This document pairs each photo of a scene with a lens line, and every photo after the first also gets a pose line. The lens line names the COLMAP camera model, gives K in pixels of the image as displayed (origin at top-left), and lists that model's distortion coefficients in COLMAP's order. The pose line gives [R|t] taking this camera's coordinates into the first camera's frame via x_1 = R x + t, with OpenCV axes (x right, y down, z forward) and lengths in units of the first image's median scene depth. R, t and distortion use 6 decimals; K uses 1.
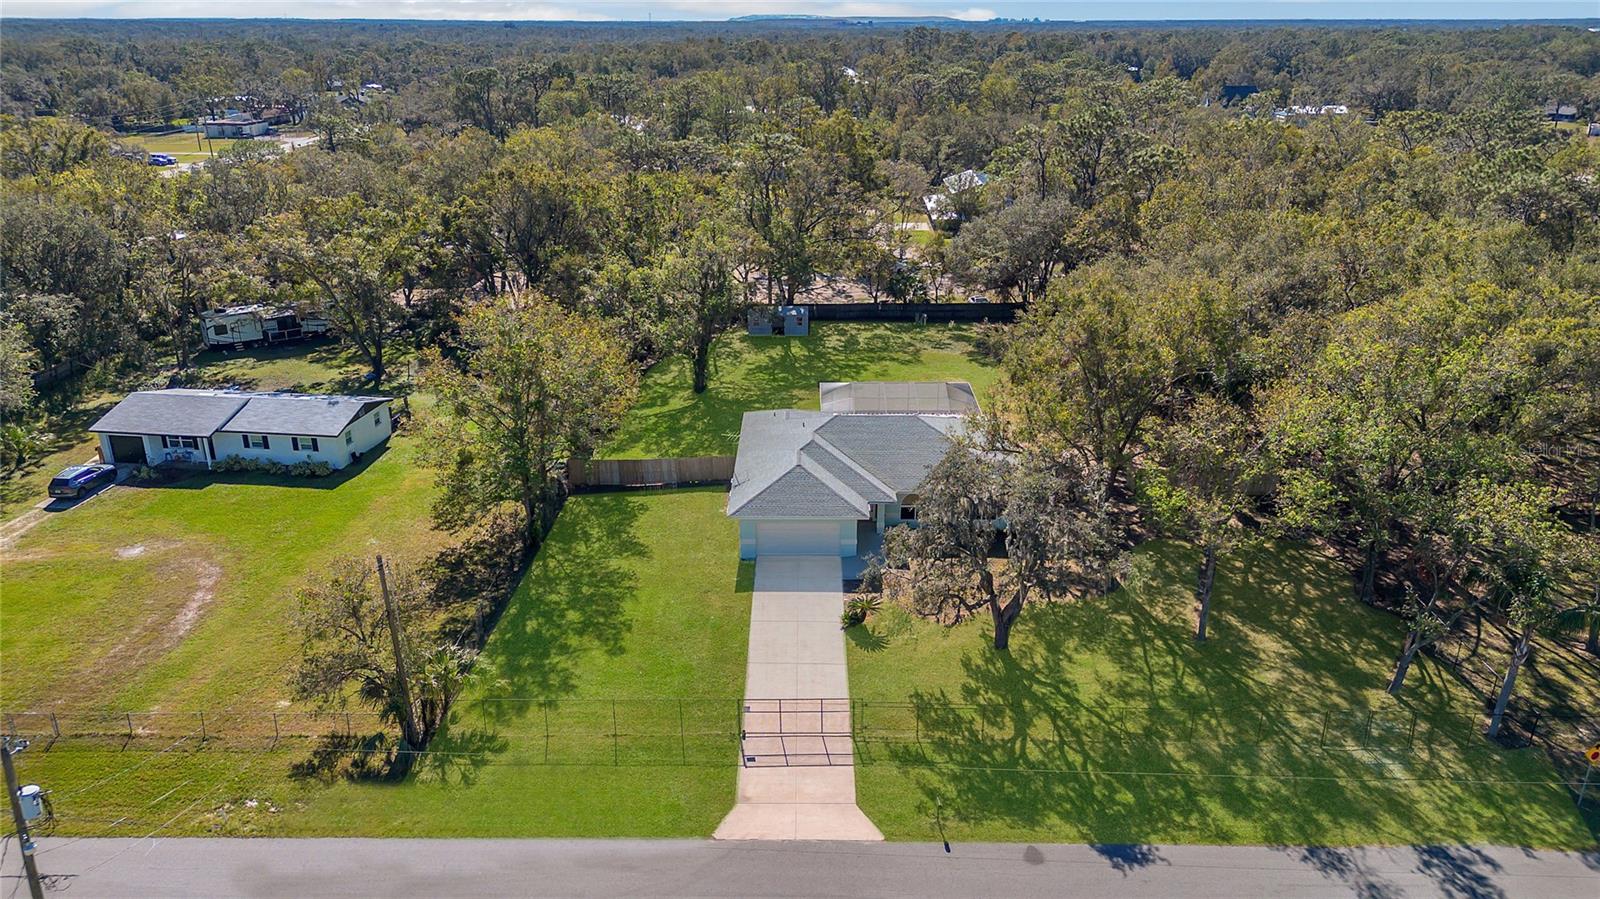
lens RADIAL K [[1141.8, 0, 800.0], [0, 1141.8, 449.5], [0, 0, 1]] dist [0.022325, -0.004997]
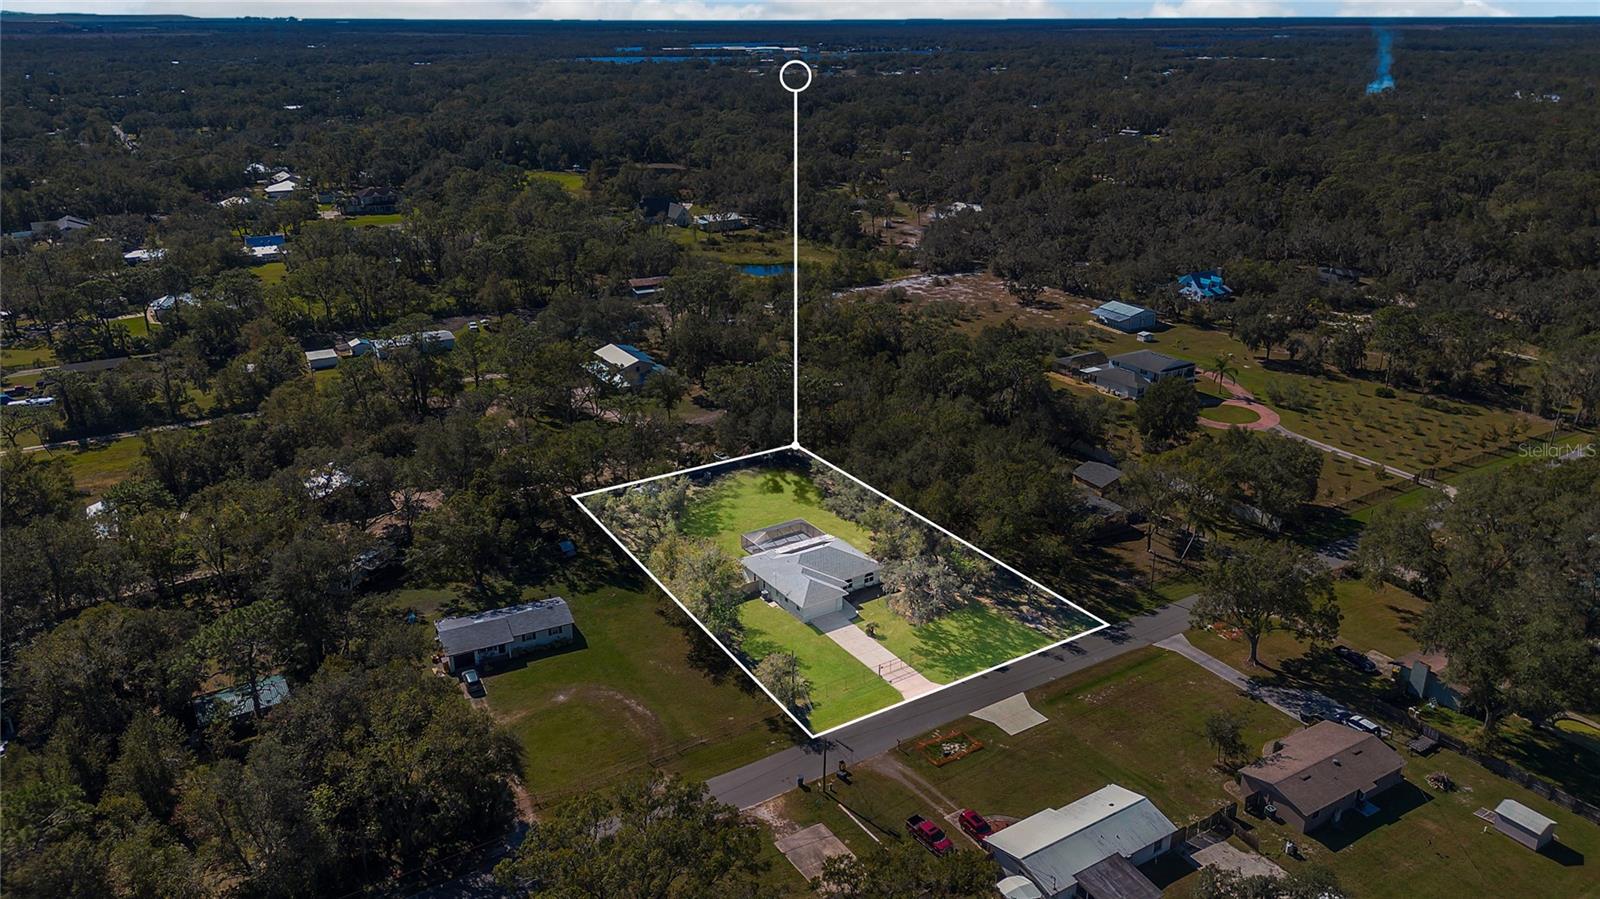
lens RADIAL K [[1141.8, 0, 800.0], [0, 1141.8, 449.5], [0, 0, 1]] dist [0.022325, -0.004997]
pose [[0.832714, -0.195677, 0.517975, -1.768532], [0.196552, 0.979013, 0.053861, -0.571139], [-0.517644, 0.056958, 0.853698, -1.583349]]
